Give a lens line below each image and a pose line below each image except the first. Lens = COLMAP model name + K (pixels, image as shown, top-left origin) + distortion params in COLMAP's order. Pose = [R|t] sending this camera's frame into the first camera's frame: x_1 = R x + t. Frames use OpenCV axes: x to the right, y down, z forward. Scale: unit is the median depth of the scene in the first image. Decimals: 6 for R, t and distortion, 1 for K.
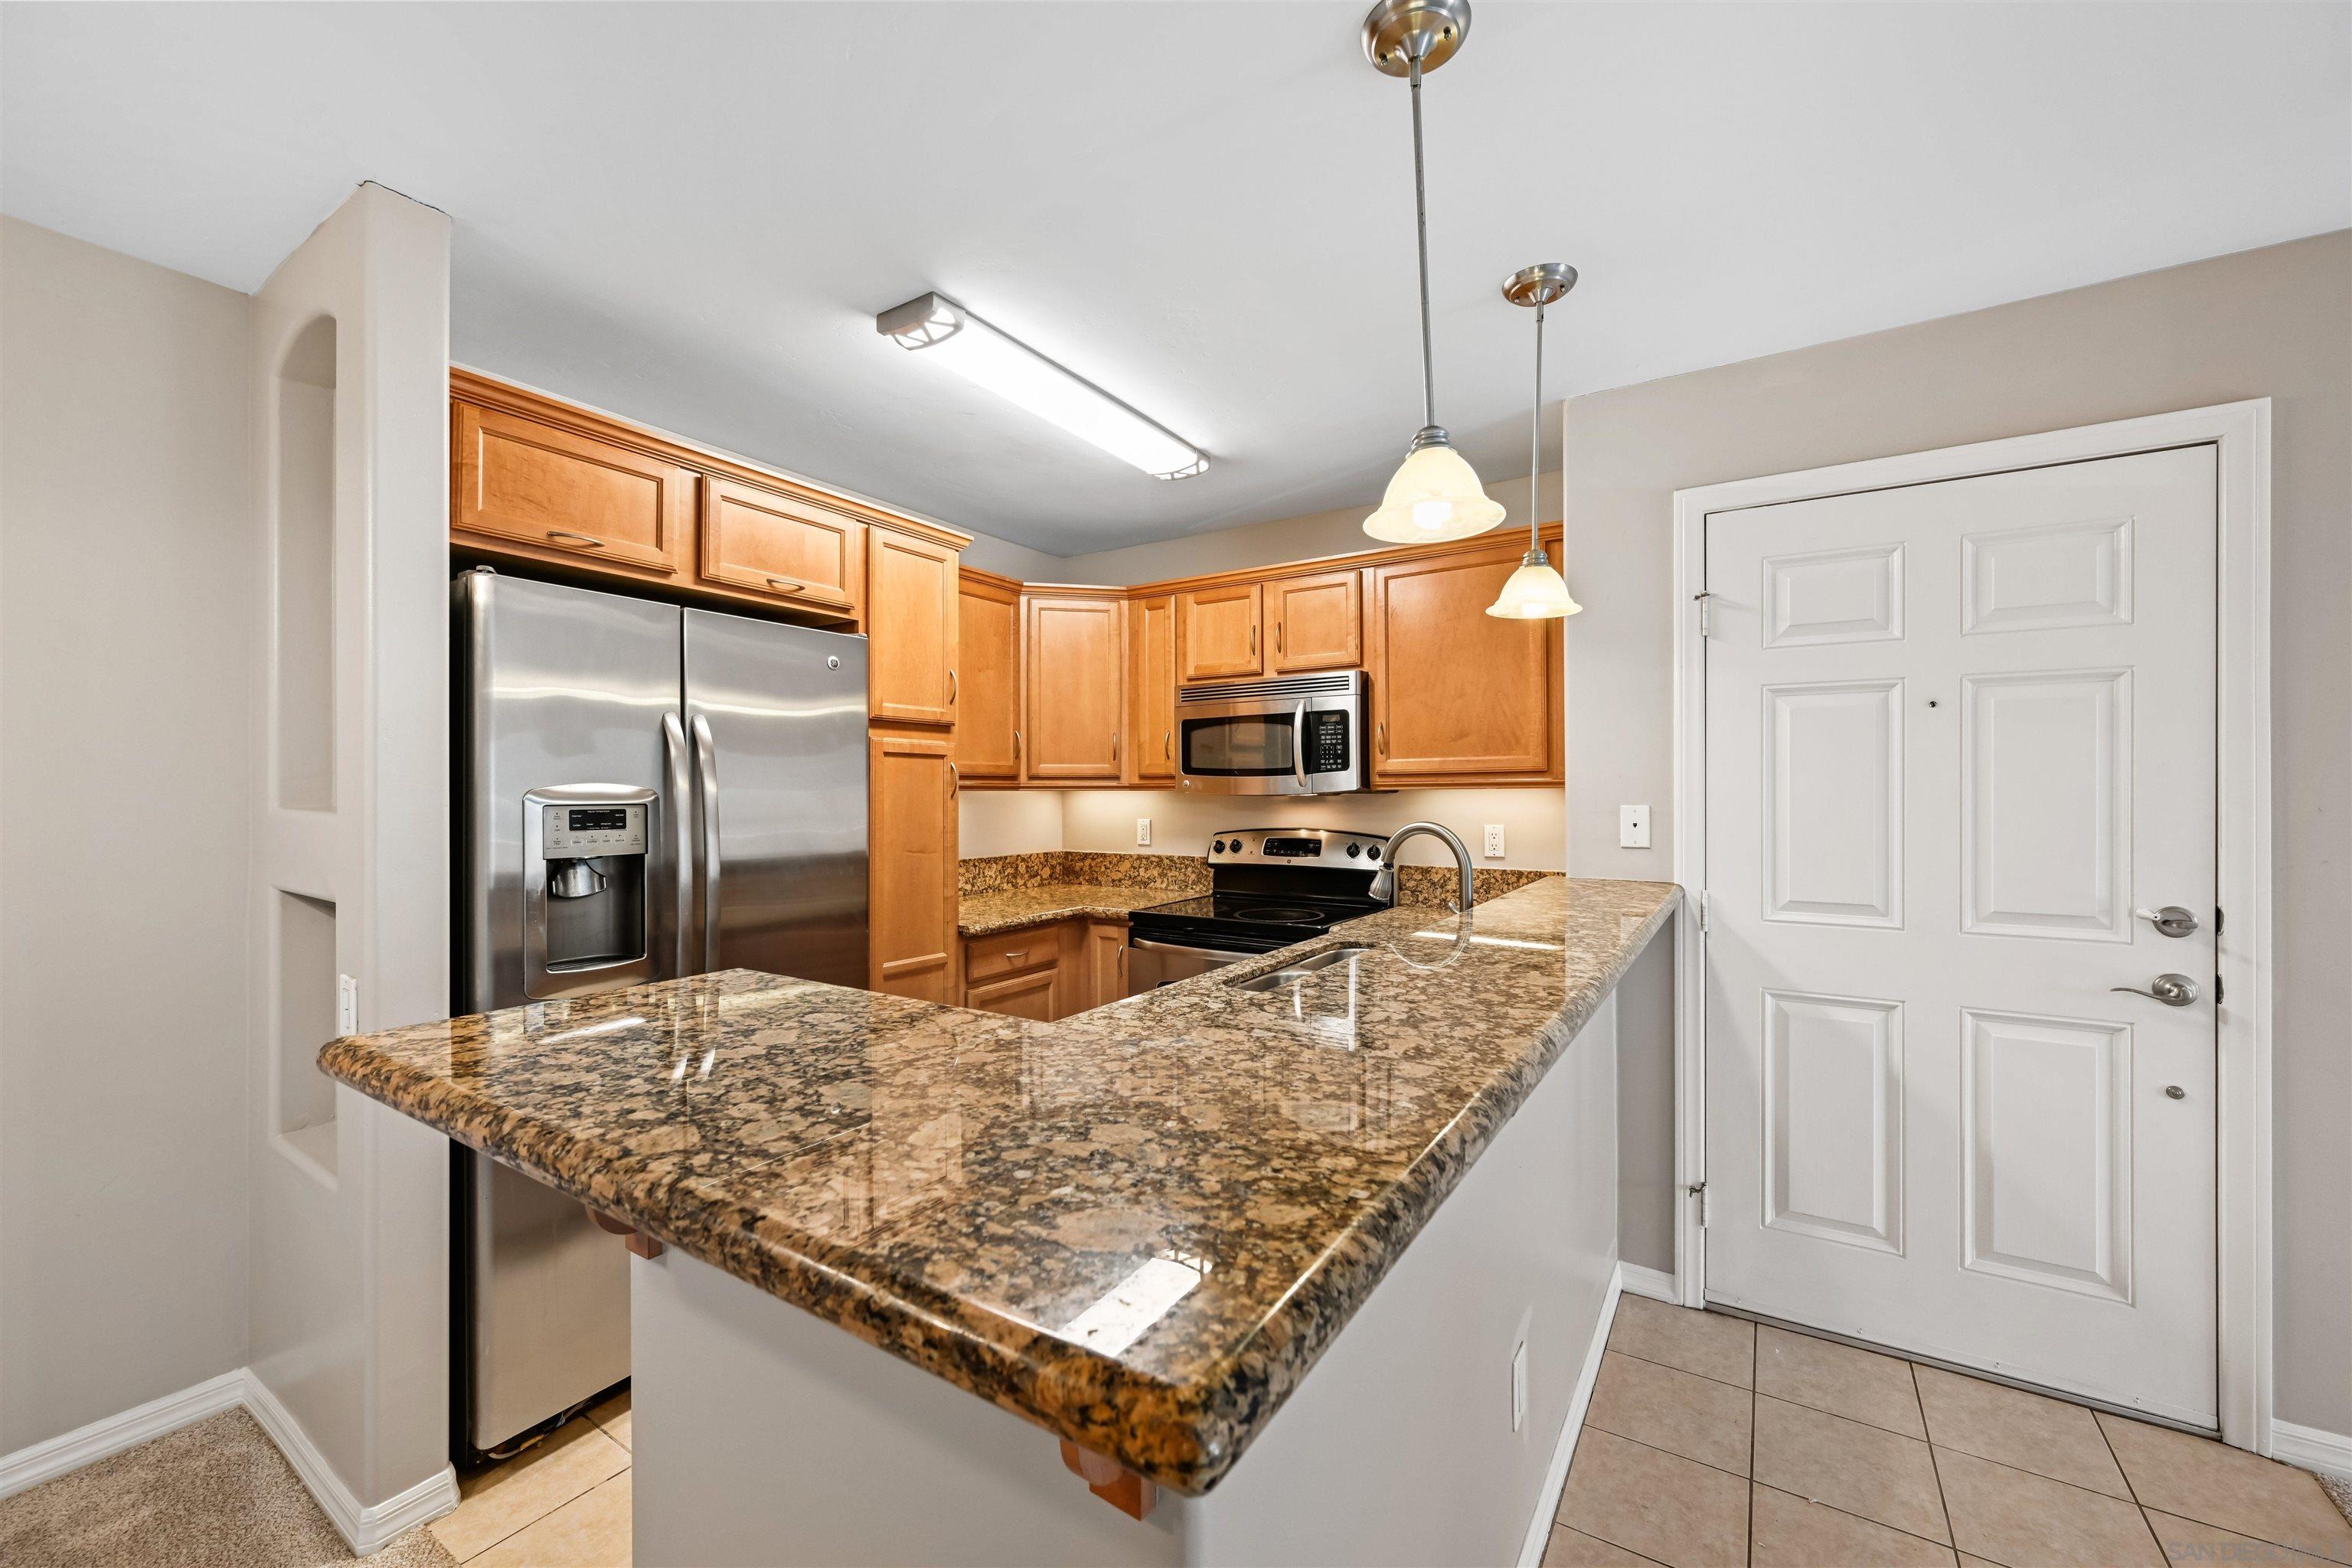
lens RADIAL K [[917.5, 0, 1184.8], [0, 917.5, 790.3], [0, 0, 1]] dist [-0.004283, 0.001005]
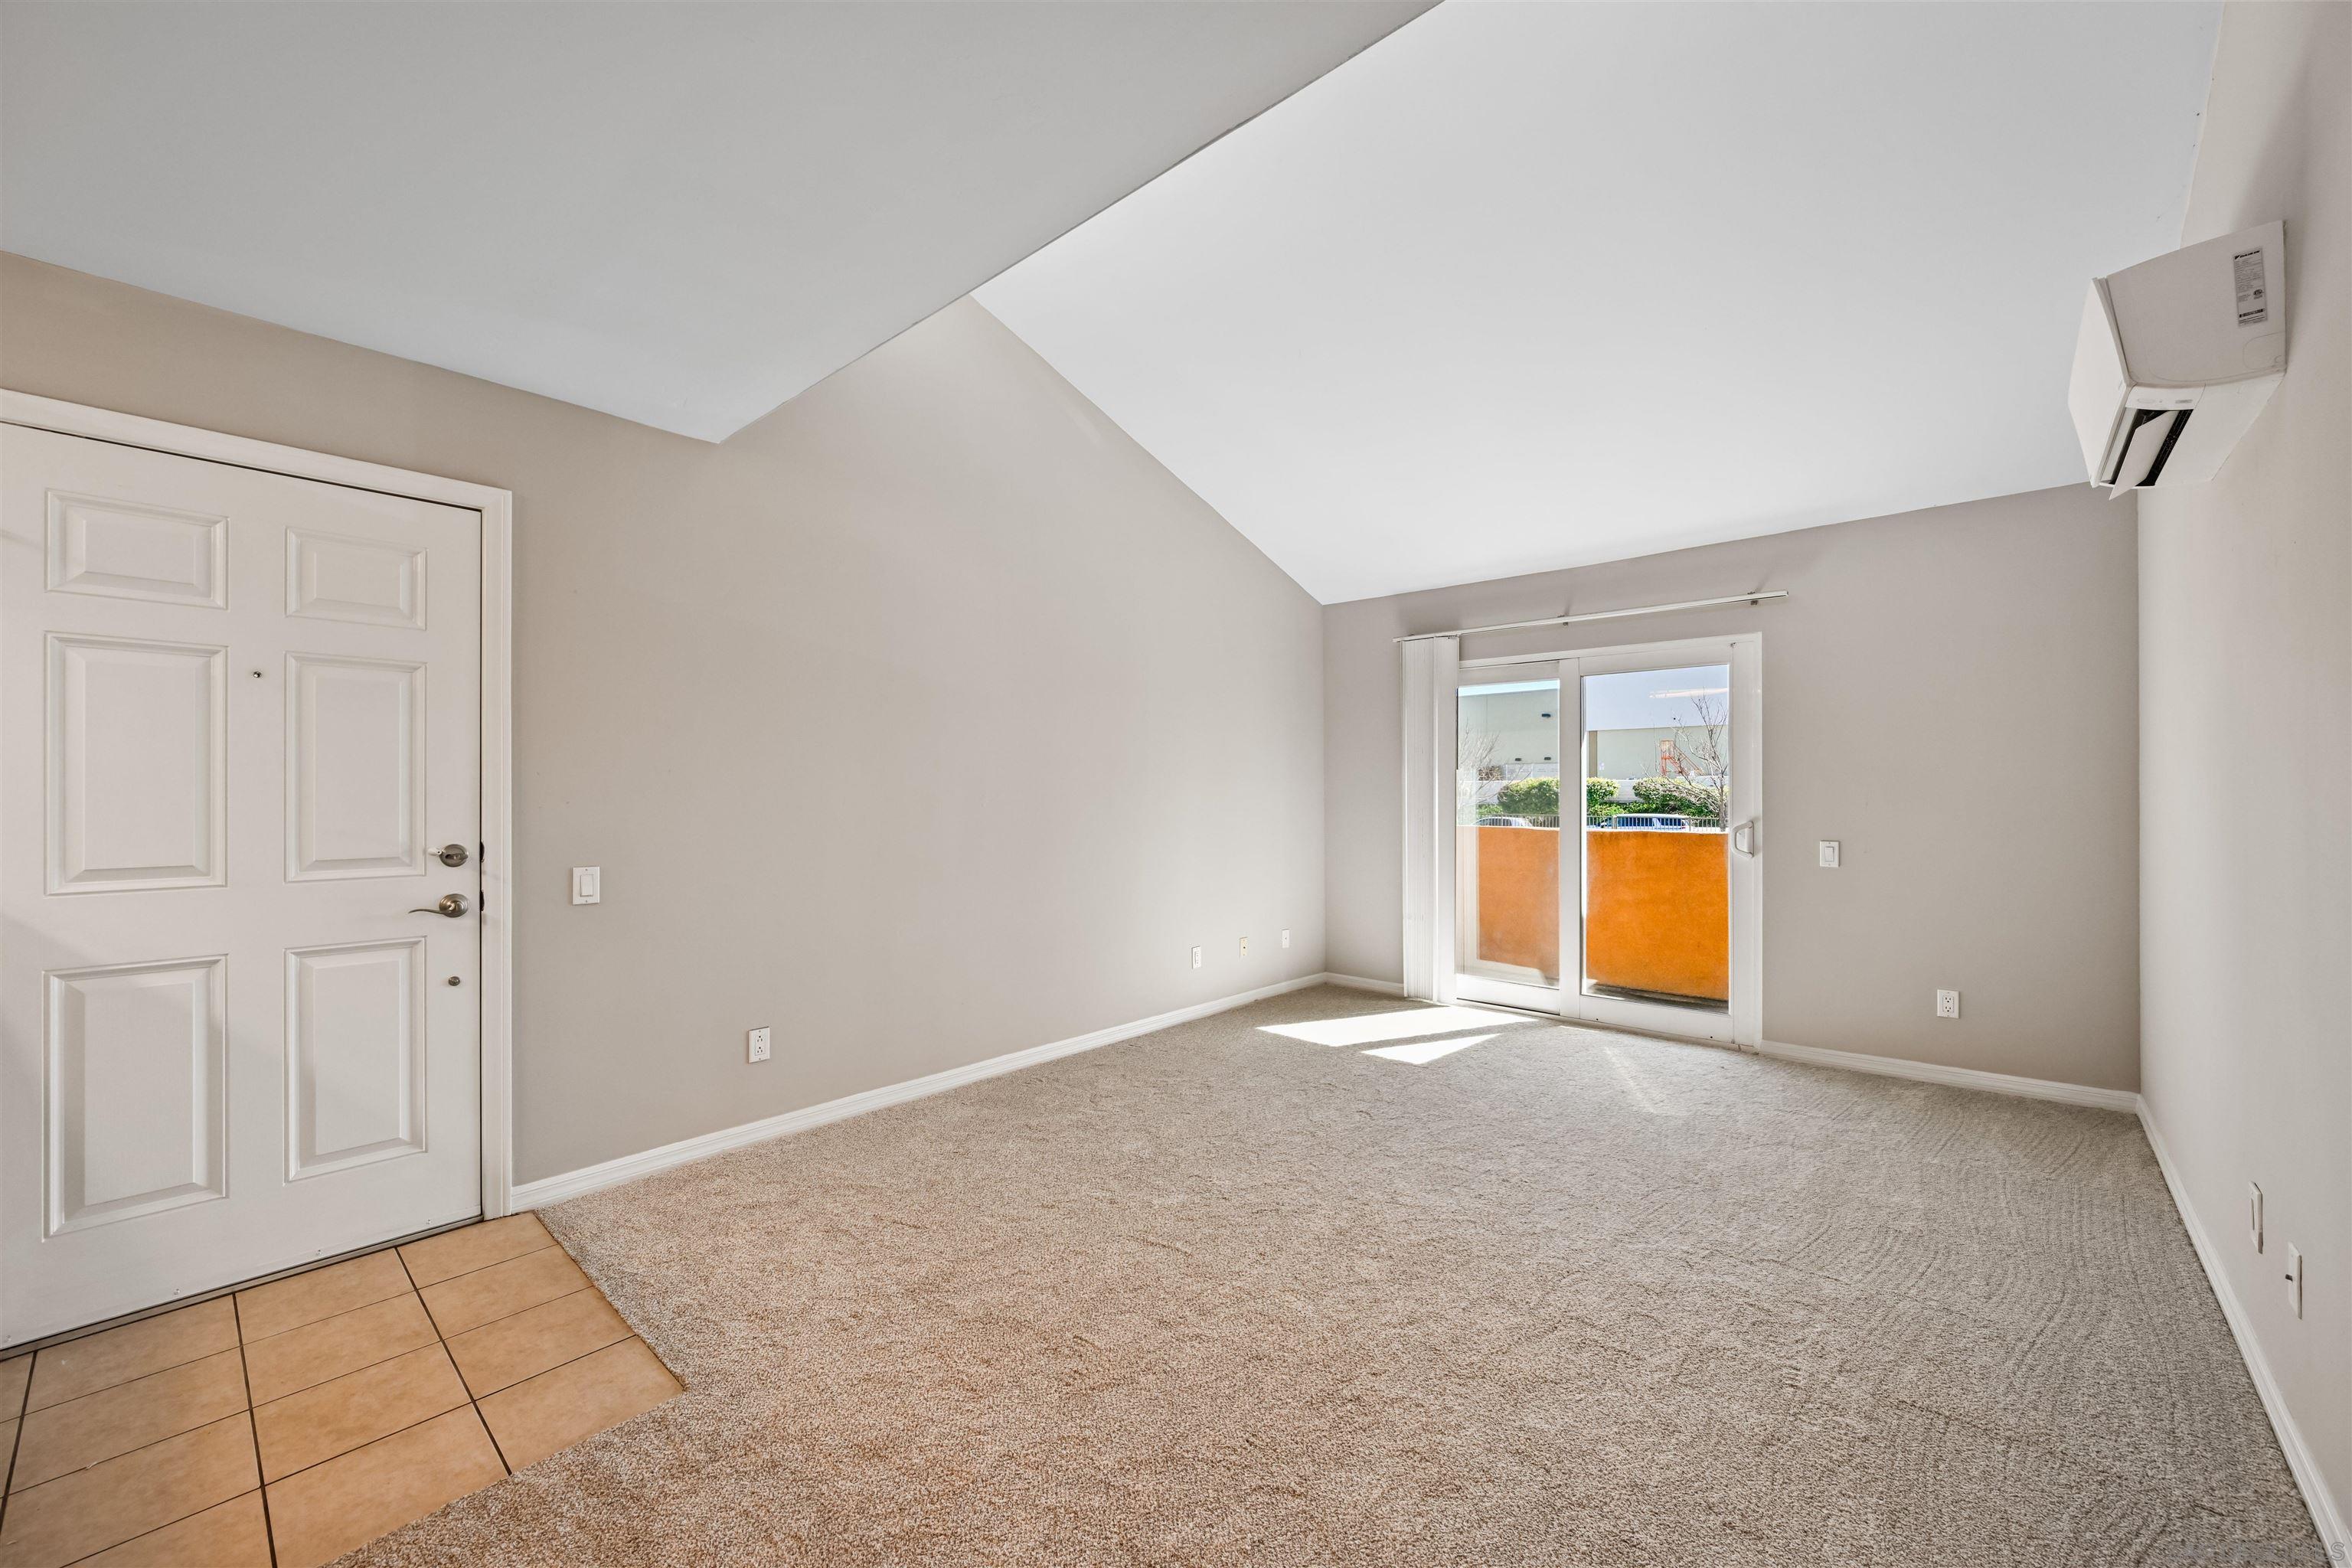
lens RADIAL K [[917.5, 0, 1178.8], [0, 917.5, 791.7], [0, 0, 1]] dist [-0.004283, 0.001005]
pose [[0.158004, 0.000340, 0.987438, -0.078948], [-0.001663, 0.999999, -0.000078, 0.042485], [-0.987437, -0.001629, 0.158004, -0.246858]]
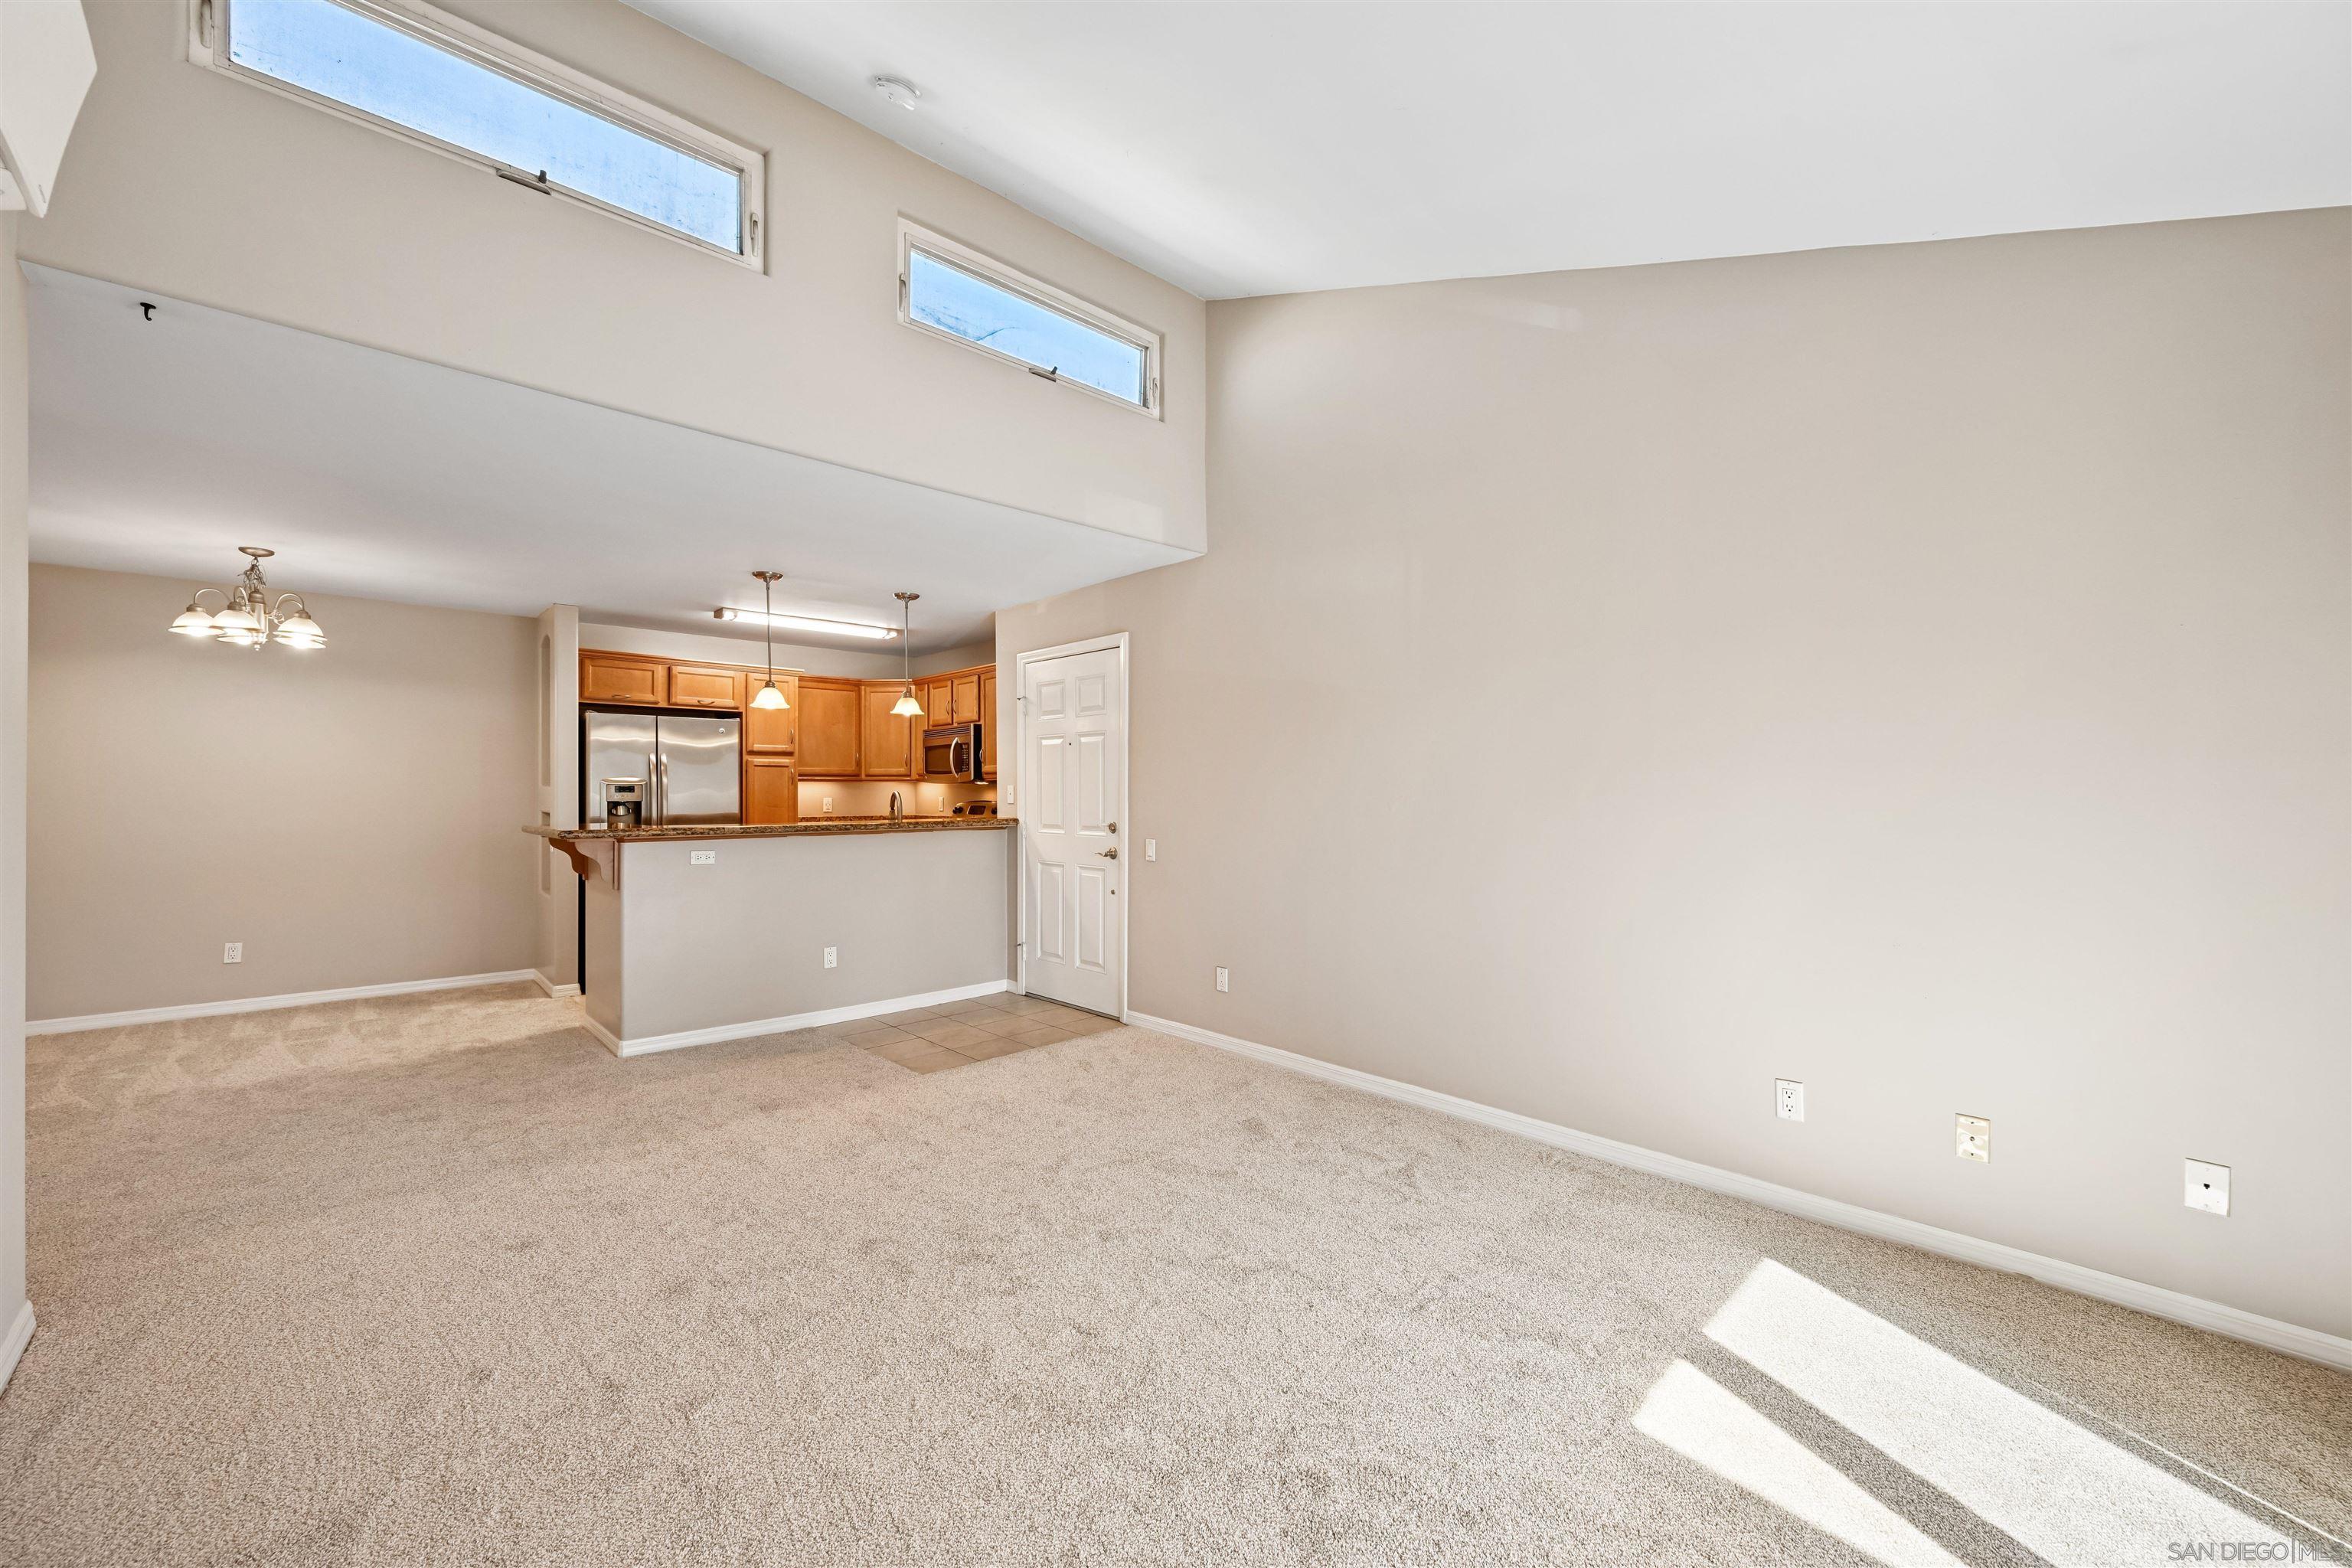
lens RADIAL K [[917.5, 0, 1189.1], [0, 917.5, 791.2], [0, 0, 1]] dist [-0.004283, 0.001005]
pose [[0.969915, -0.000348, -0.243444, 1.736408], [0.000626, 0.999999, 0.001064, 0.032673], [0.243444, -0.001185, 0.969914, -1.356186]]
